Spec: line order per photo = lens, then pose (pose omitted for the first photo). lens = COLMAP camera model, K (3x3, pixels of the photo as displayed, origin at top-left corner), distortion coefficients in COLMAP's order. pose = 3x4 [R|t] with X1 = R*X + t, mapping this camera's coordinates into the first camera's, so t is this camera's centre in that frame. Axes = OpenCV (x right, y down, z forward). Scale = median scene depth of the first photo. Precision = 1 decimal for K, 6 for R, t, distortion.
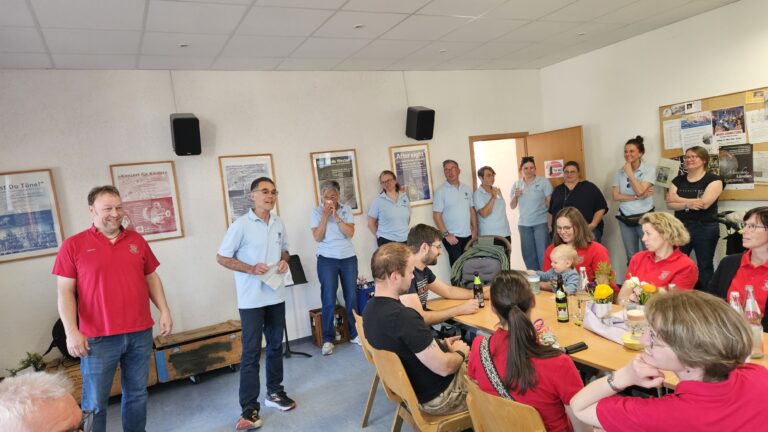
lens RADIAL K [[508.2, 0, 374.3], [0, 508.2, 220.5], [0, 0, 1]] dist [0.070732, -0.053614]
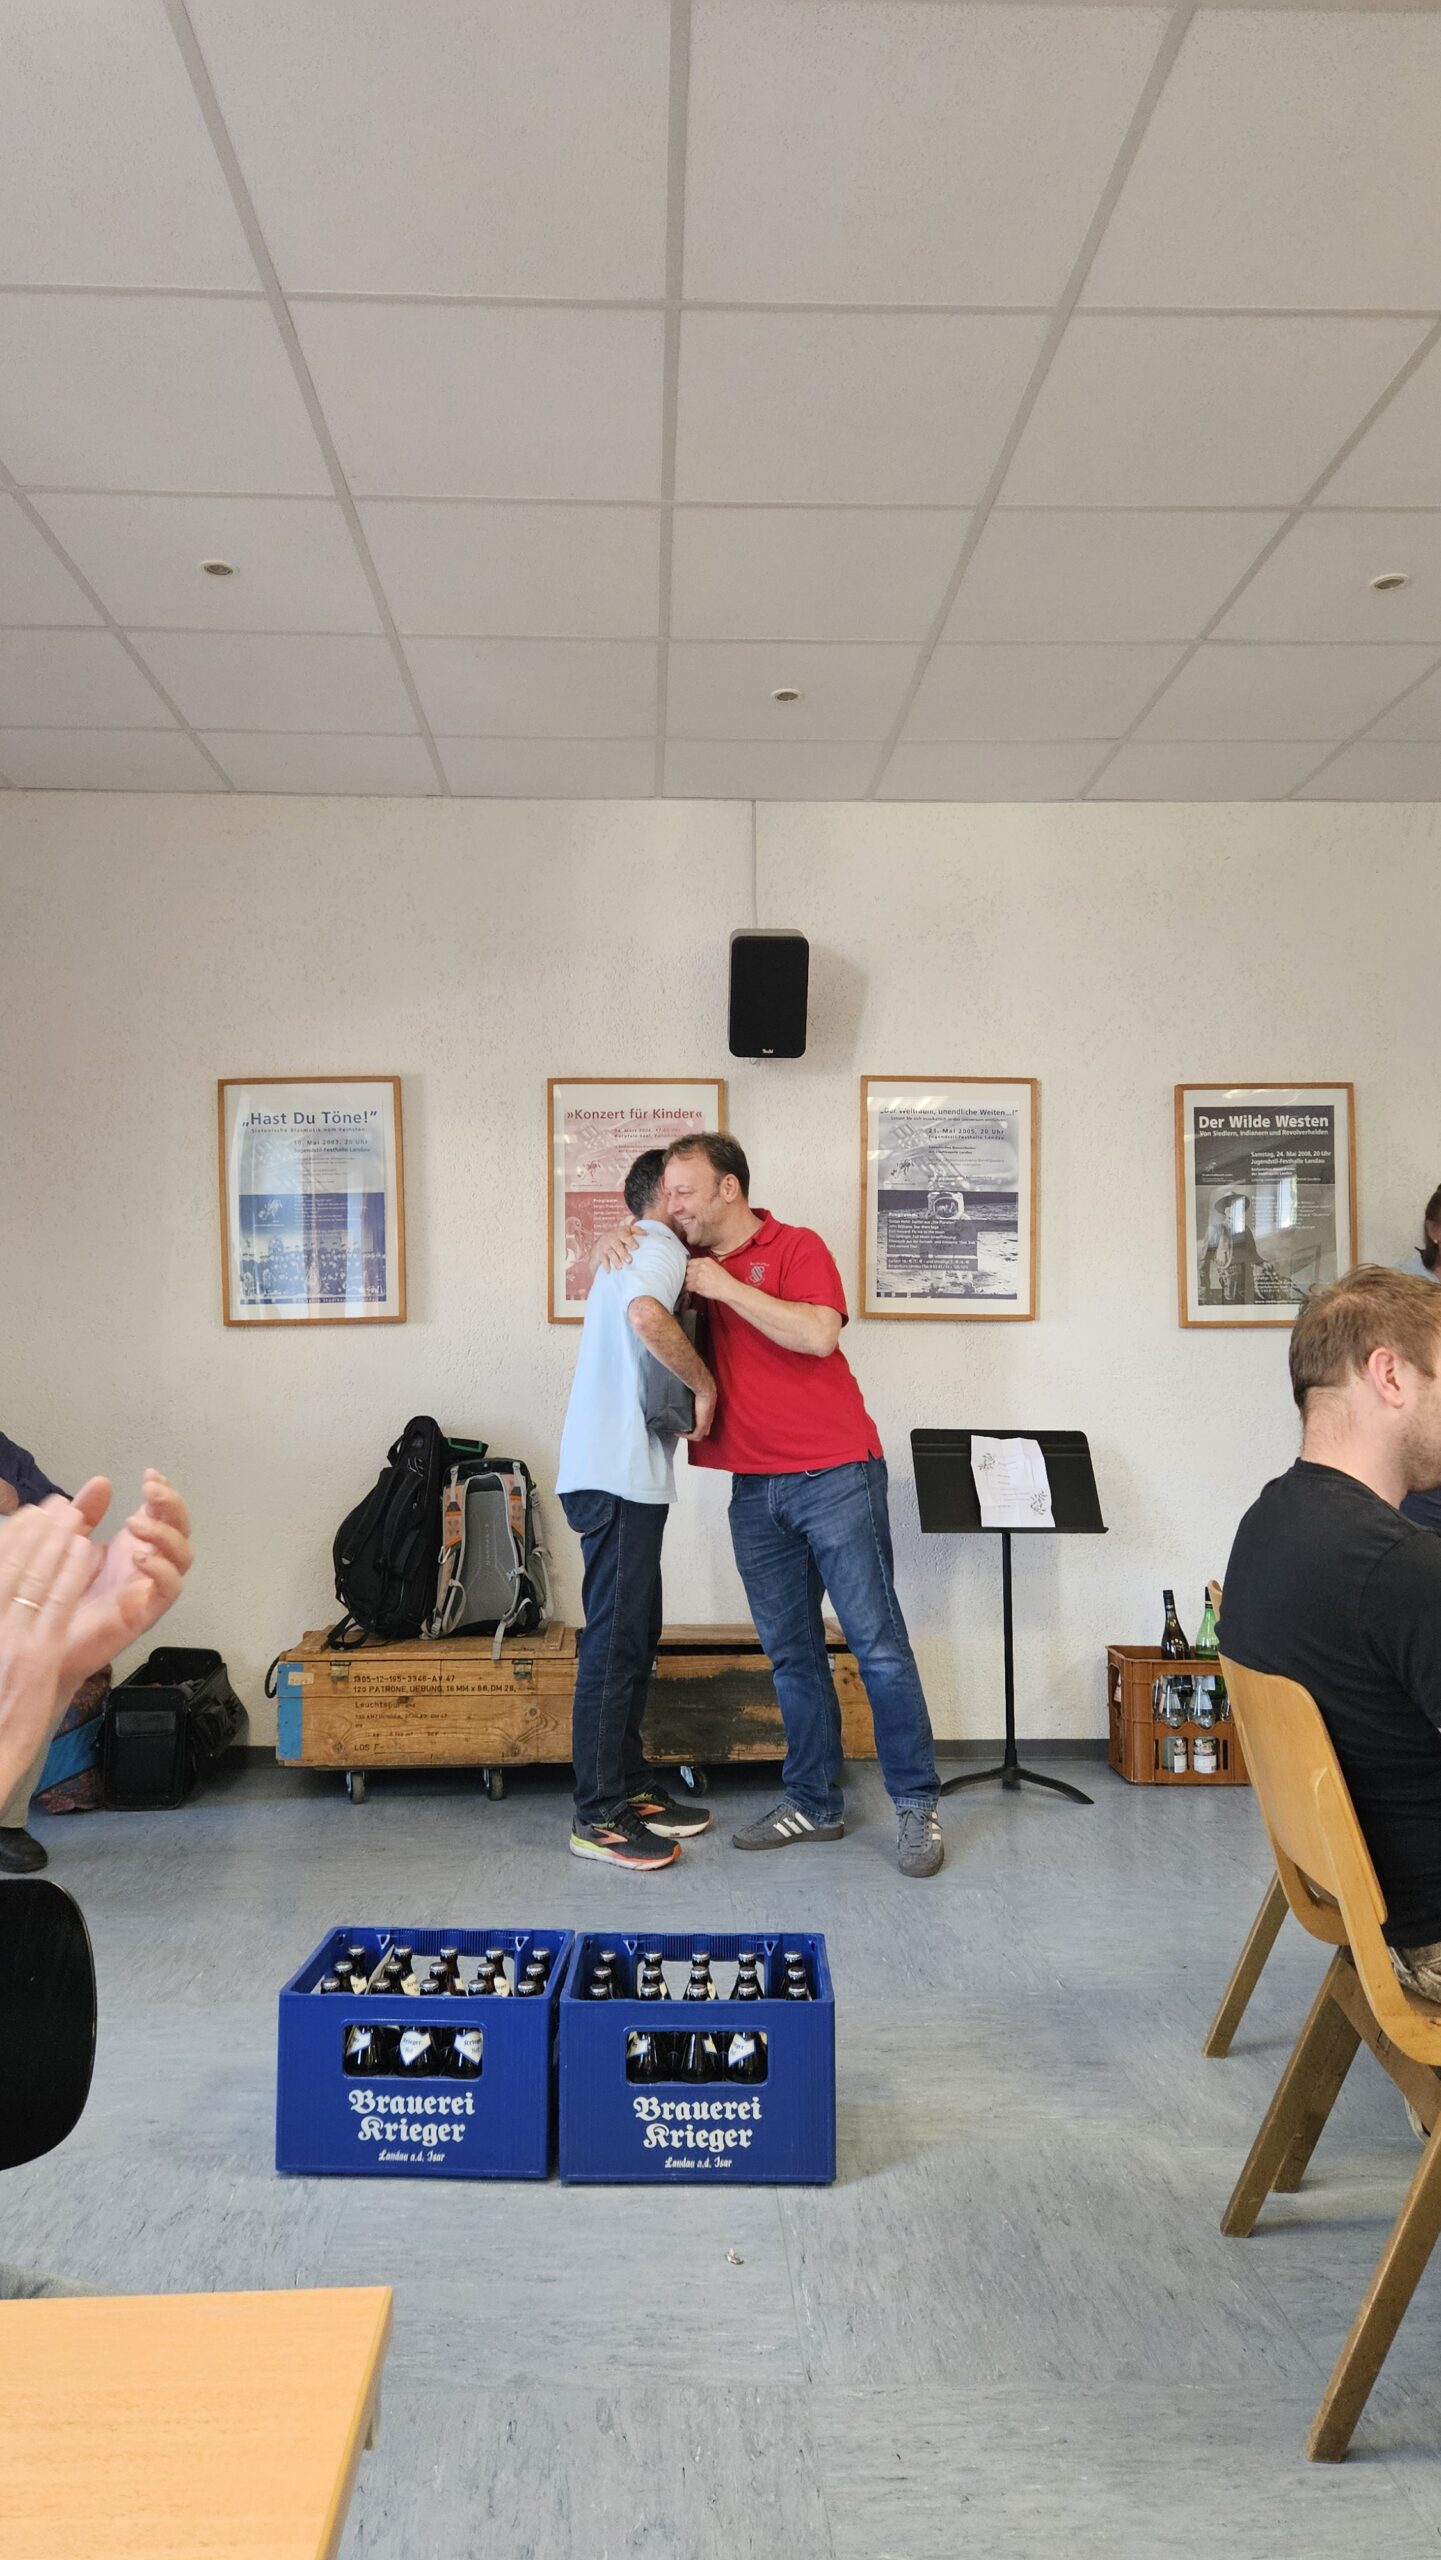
lens RADIAL K [[1694.1, 0, 707.7], [0, 1694.1, 1292.4], [0, 0, 1]] dist [0.070732, -0.053614]
pose [[0.904111, 0.094690, -0.416673, 0.051803], [-0.127479, 0.990503, -0.051513, 0.073434], [0.407838, 0.099690, 0.907596, 0.058119]]
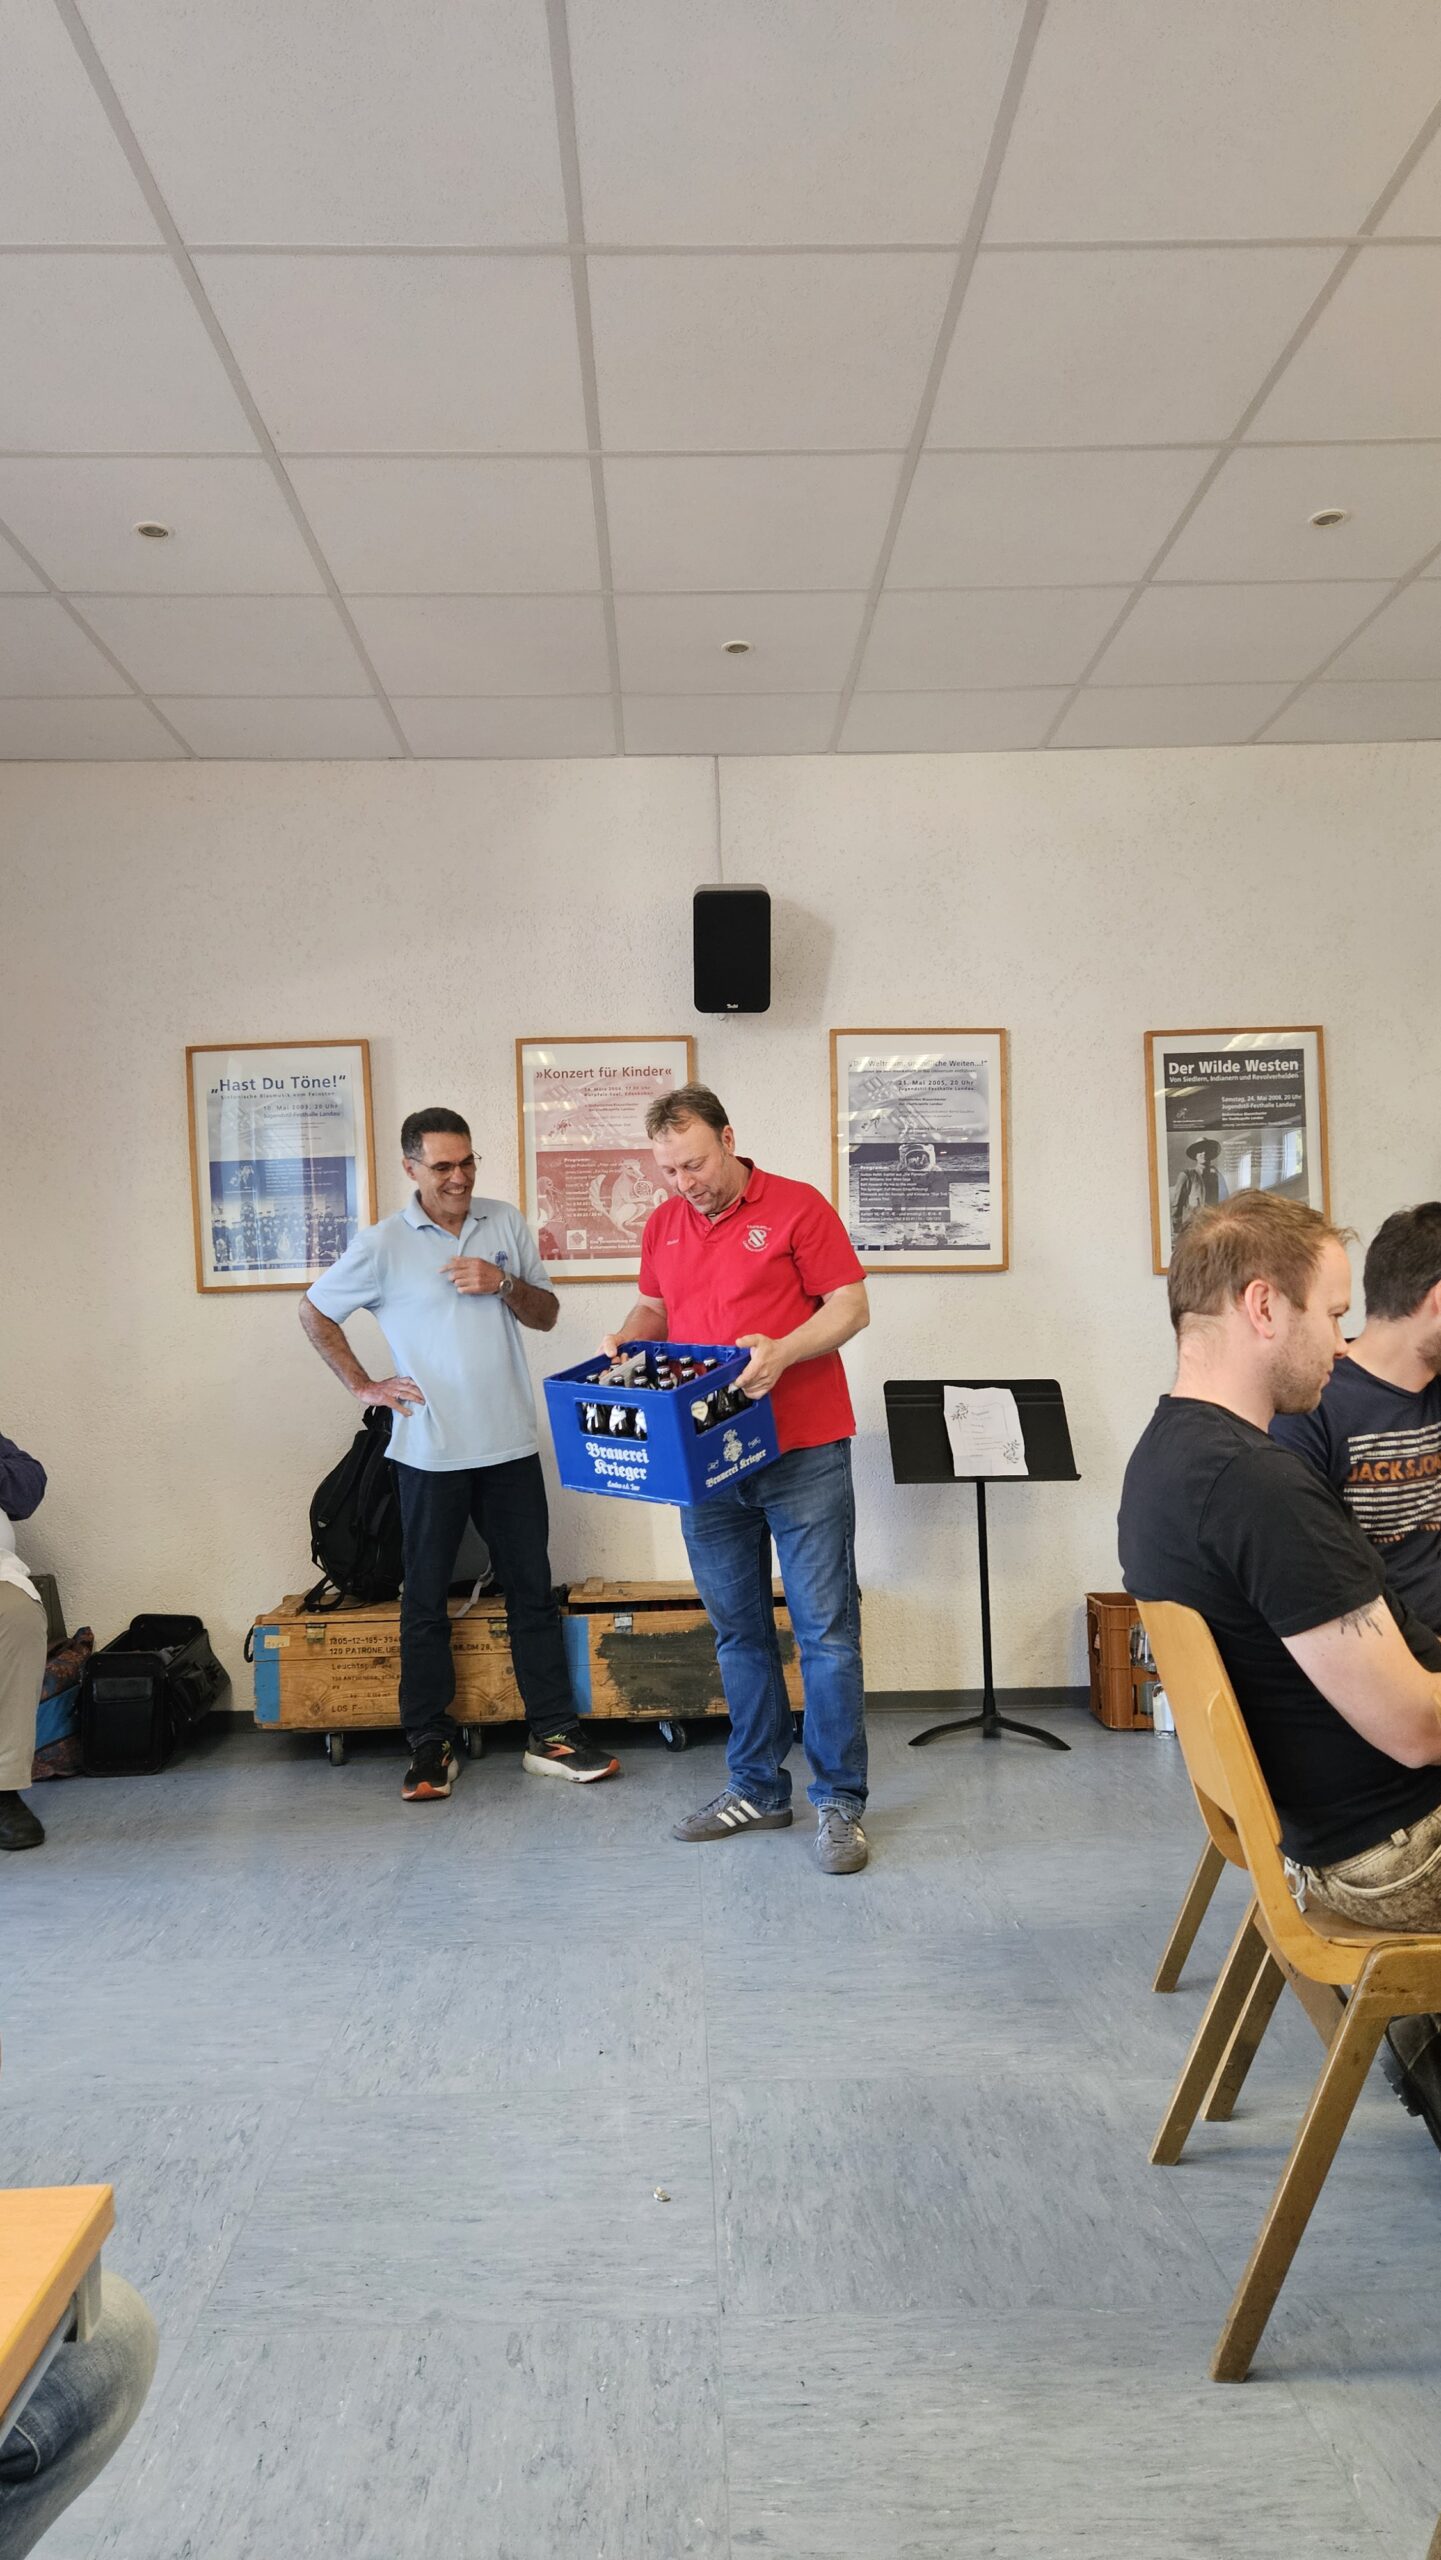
lens RADIAL K [[1694.1, 0, 720.4], [0, 1694.1, 1273.2], [0, 0, 1]] dist [0.070732, -0.053614]
pose [[0.903932, 0.079275, -0.420264, 0.080671], [-0.106634, 0.993412, -0.041967, 0.075444], [0.414169, 0.082750, 0.906431, 0.070677]]
